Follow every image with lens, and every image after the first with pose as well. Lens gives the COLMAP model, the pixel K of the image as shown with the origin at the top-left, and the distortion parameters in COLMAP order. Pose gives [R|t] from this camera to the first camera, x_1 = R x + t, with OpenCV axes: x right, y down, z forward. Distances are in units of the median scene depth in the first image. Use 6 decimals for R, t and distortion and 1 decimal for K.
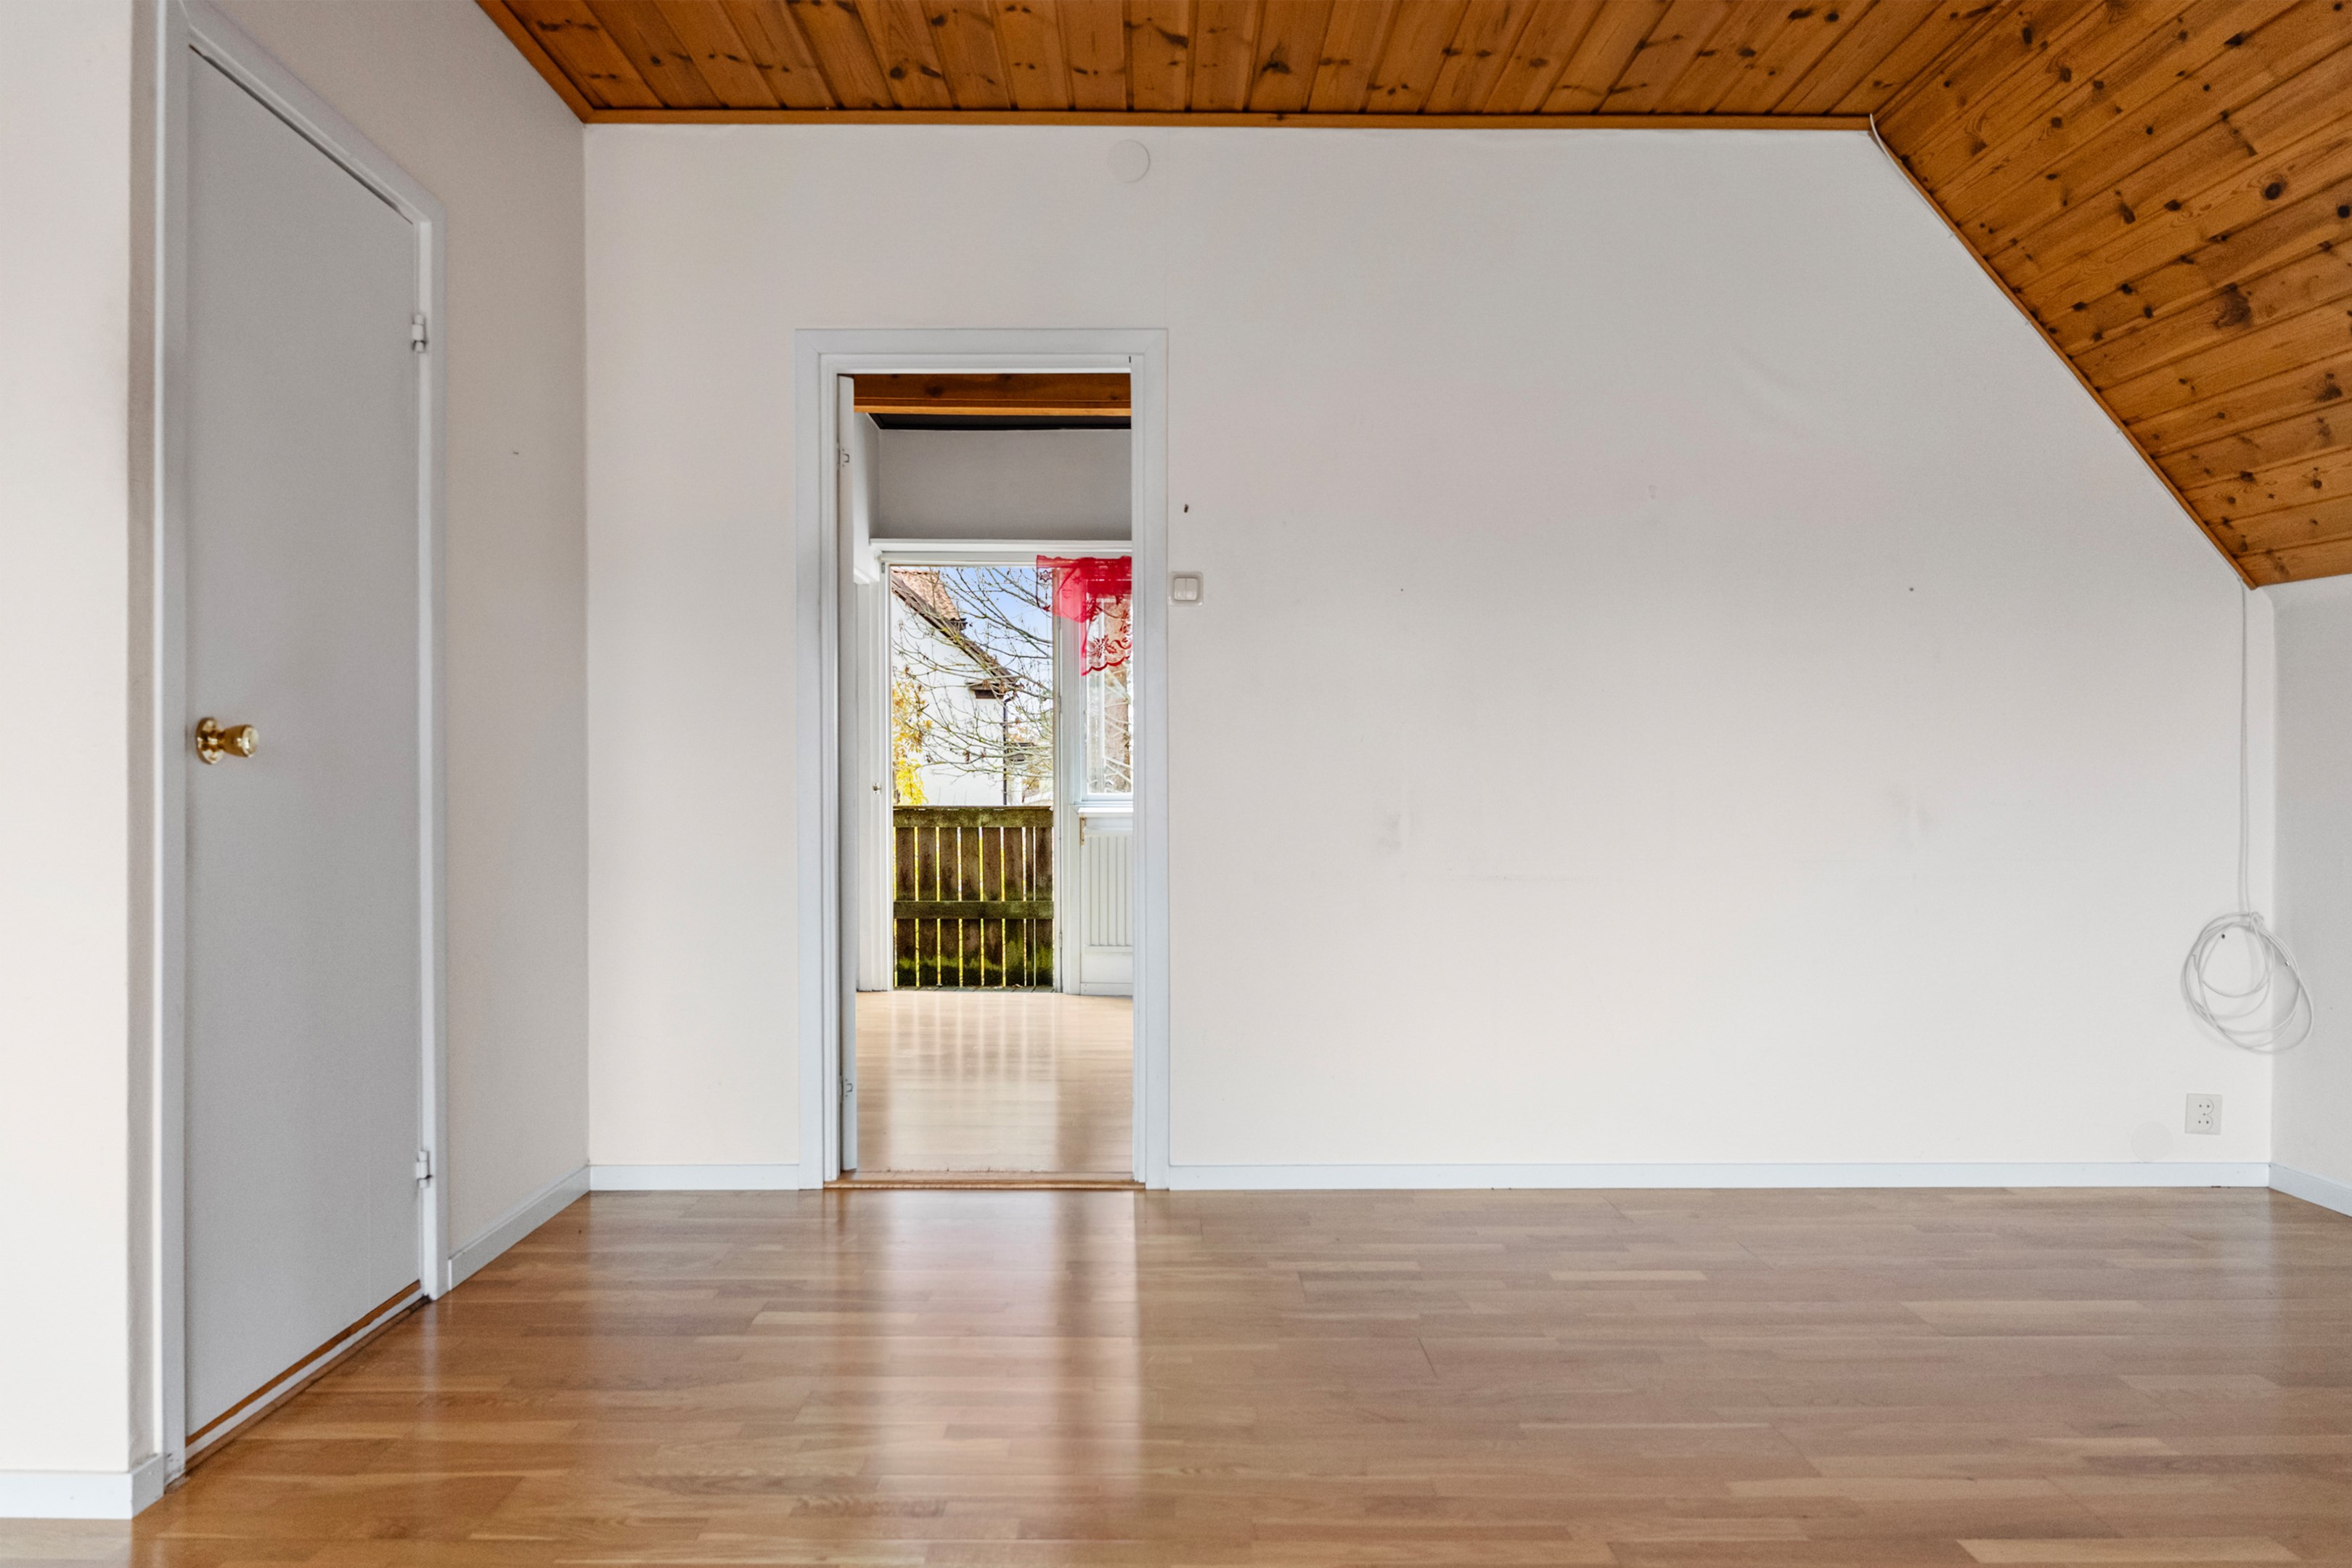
lens RADIAL K [[1636.1, 0, 1175.9], [0, 1636.1, 773.4], [0, 0, 1]] dist [0.001588, 0.000676]
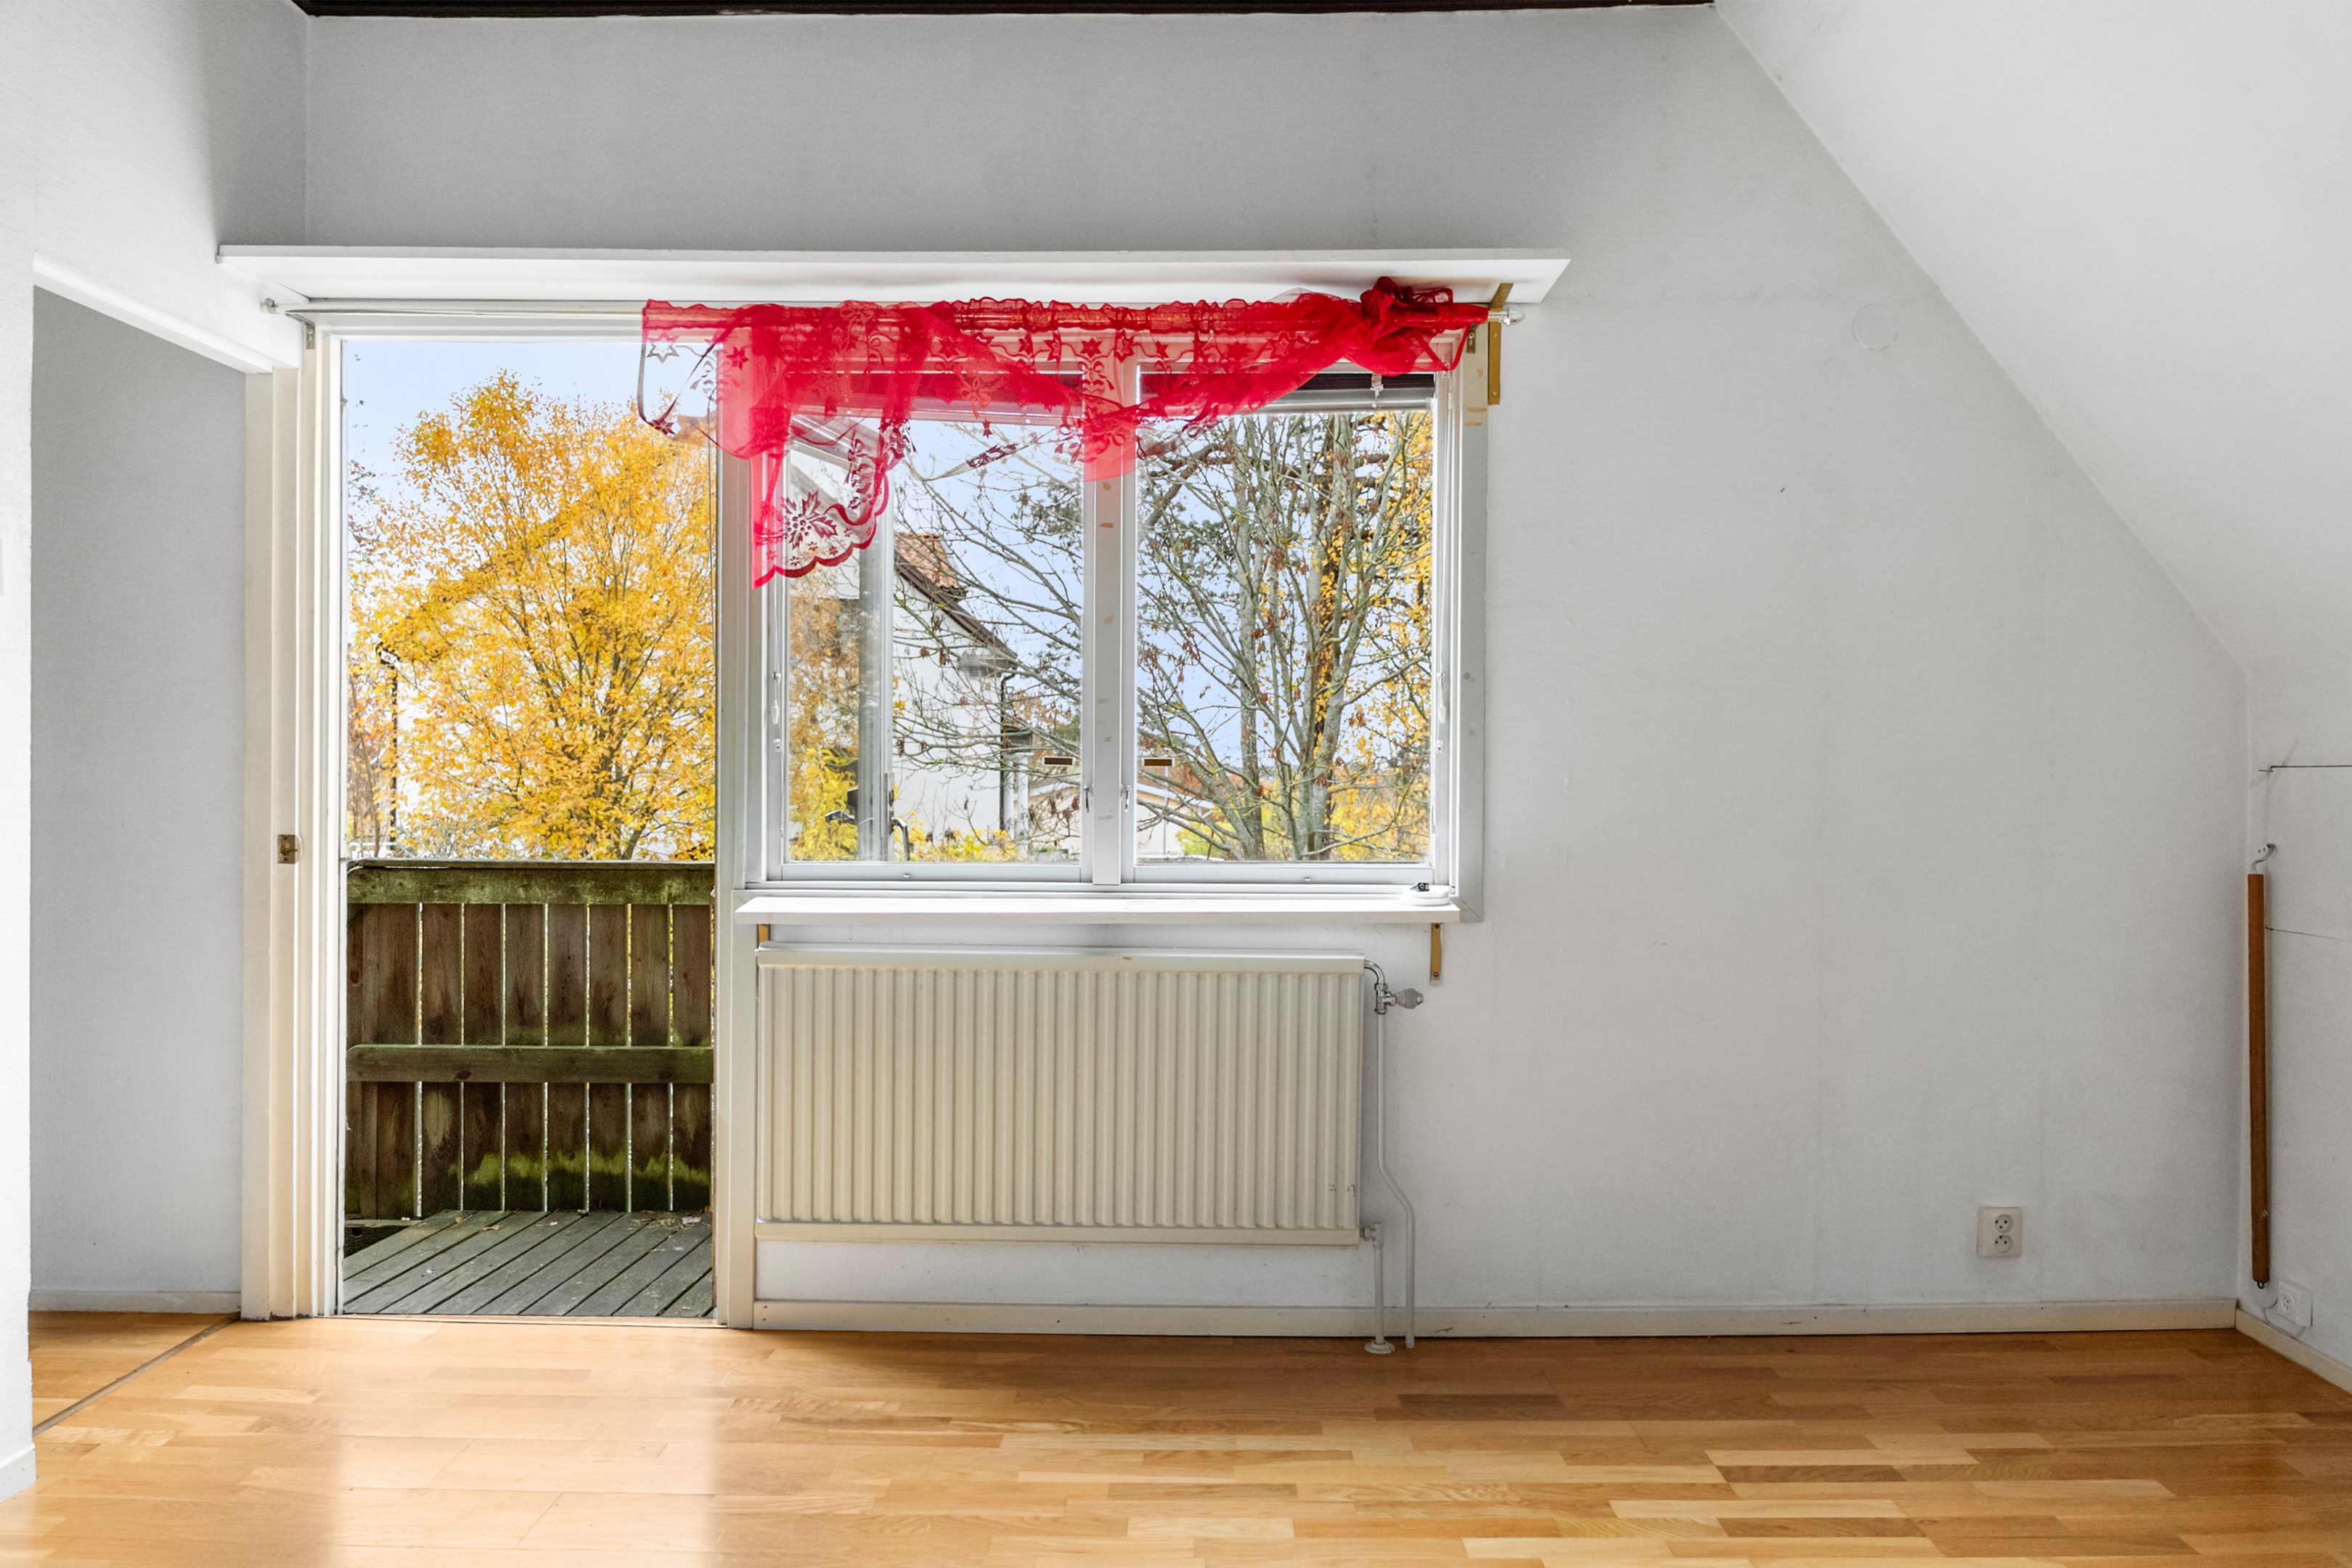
lens RADIAL K [[1636.1, 0, 1176.2], [0, 1636.1, 790.4], [0, 0, 1]] dist [0.001588, 0.000676]
pose [[0.999271, 0.014054, -0.035488, 0.057343], [-0.013486, 0.999778, 0.016197, -0.013138], [0.035708, -0.015707, 0.999239, 0.492966]]
